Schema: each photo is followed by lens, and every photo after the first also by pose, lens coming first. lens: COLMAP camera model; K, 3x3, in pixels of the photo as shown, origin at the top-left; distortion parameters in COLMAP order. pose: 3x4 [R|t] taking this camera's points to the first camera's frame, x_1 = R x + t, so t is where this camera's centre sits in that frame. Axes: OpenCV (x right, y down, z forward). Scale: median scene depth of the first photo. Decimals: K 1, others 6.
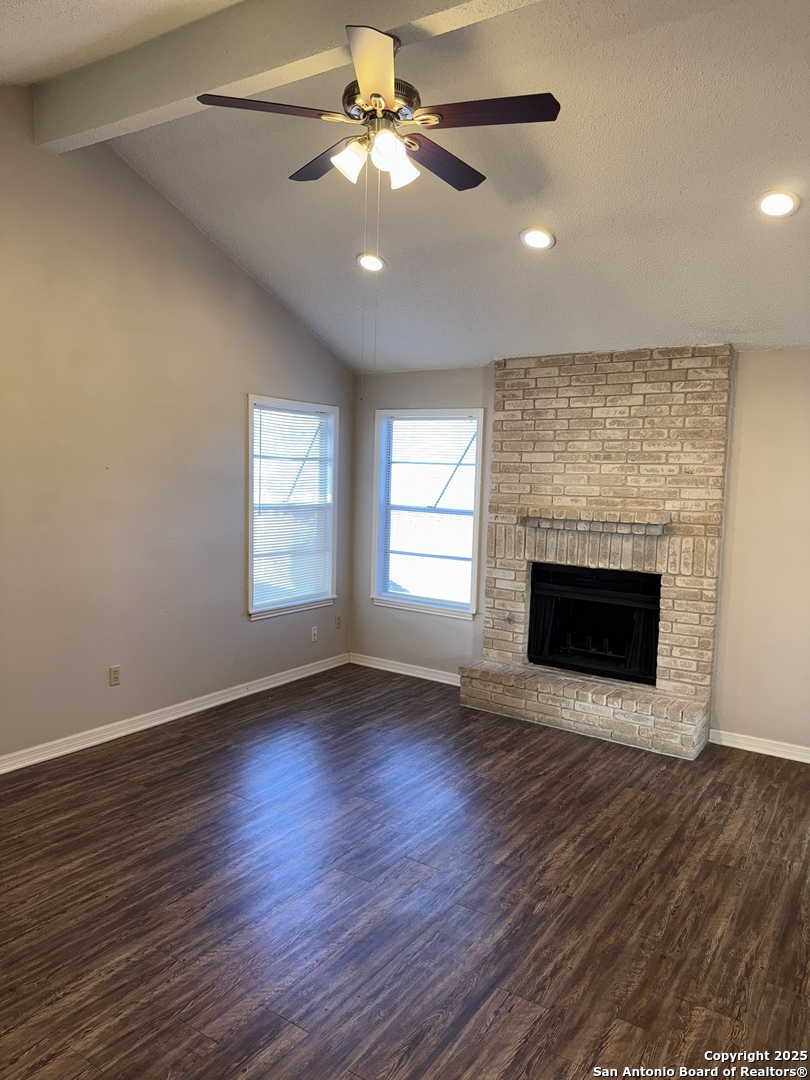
lens RADIAL K [[758.1, 0, 398.1], [0, 758.1, 543.0], [0, 0, 1]] dist [0.059398, -0.069505]
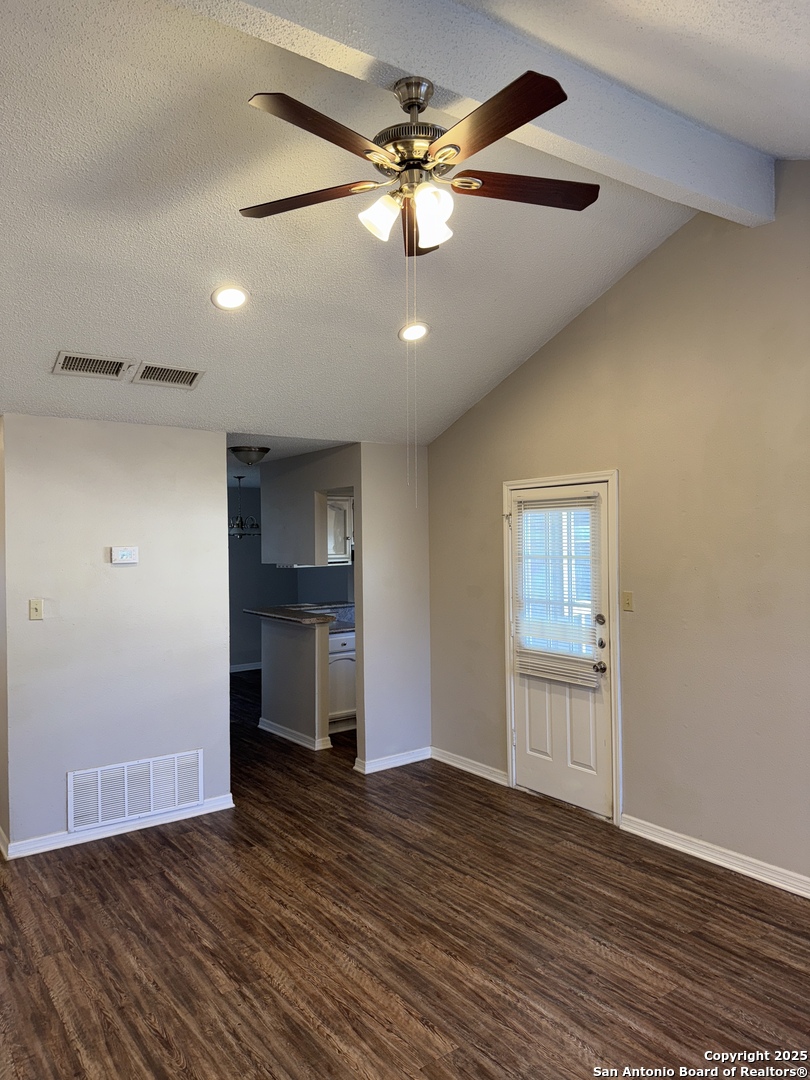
lens RADIAL K [[758.1, 0, 407.3], [0, 758.1, 546.4], [0, 0, 1]] dist [0.059398, -0.069505]
pose [[-0.343070, -0.018044, -0.939136, 0.477401], [-0.079468, 0.996789, 0.009878, -0.074379], [0.935942, 0.078020, -0.343402, 0.791302]]
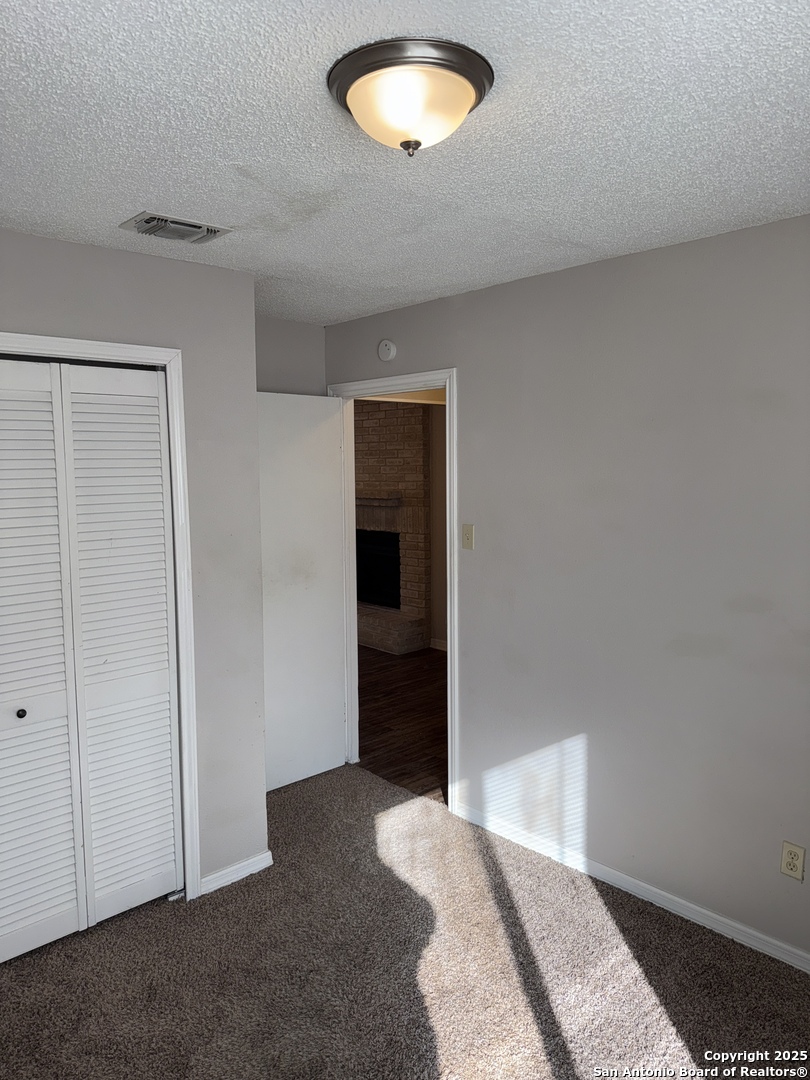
lens RADIAL K [[758.1, 0, 409.8], [0, 758.1, 537.7], [0, 0, 1]] dist [0.059398, -0.069505]
pose [[0.974065, -0.016920, -0.225634, 0.713045], [0.017948, 0.999836, 0.002505, 0.048102], [0.225555, -0.006490, 0.974209, -0.425774]]
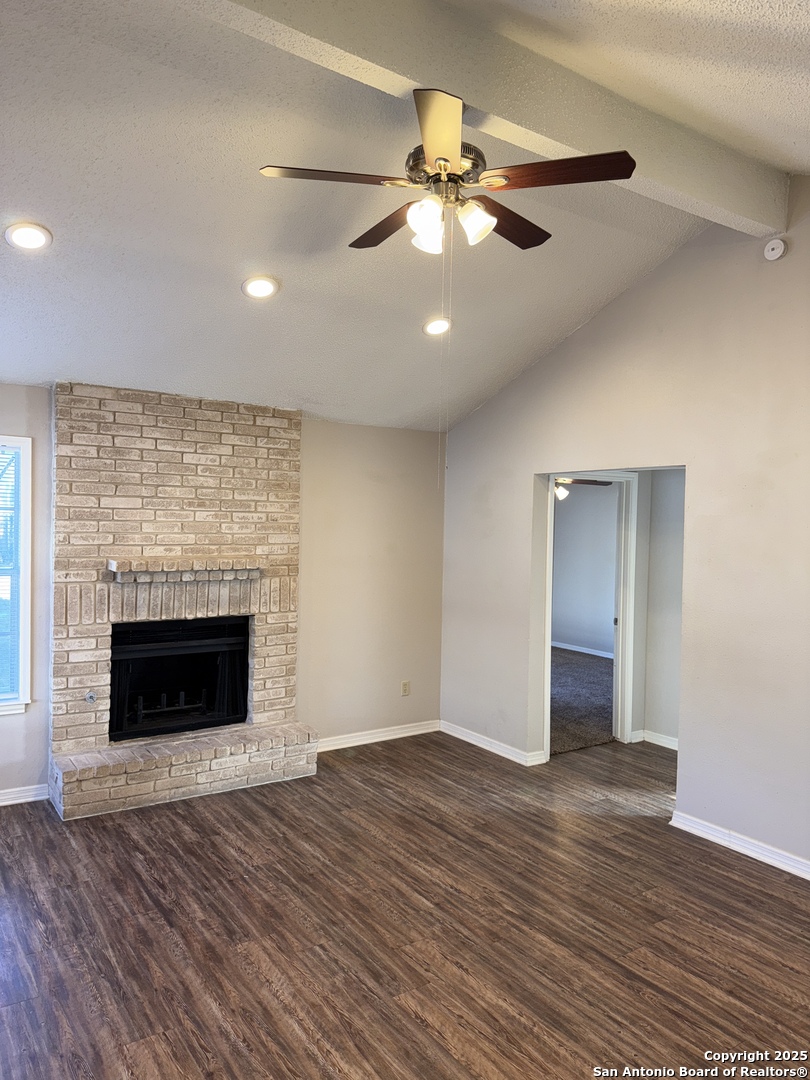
lens RADIAL K [[758.1, 0, 399.3], [0, 758.1, 537.2], [0, 0, 1]] dist [0.059398, -0.069505]
pose [[0.368936, -0.042271, 0.928493, -0.575604], [0.070122, 0.997384, 0.017544, -0.073956], [-0.926806, 0.058636, 0.370935, 0.426215]]
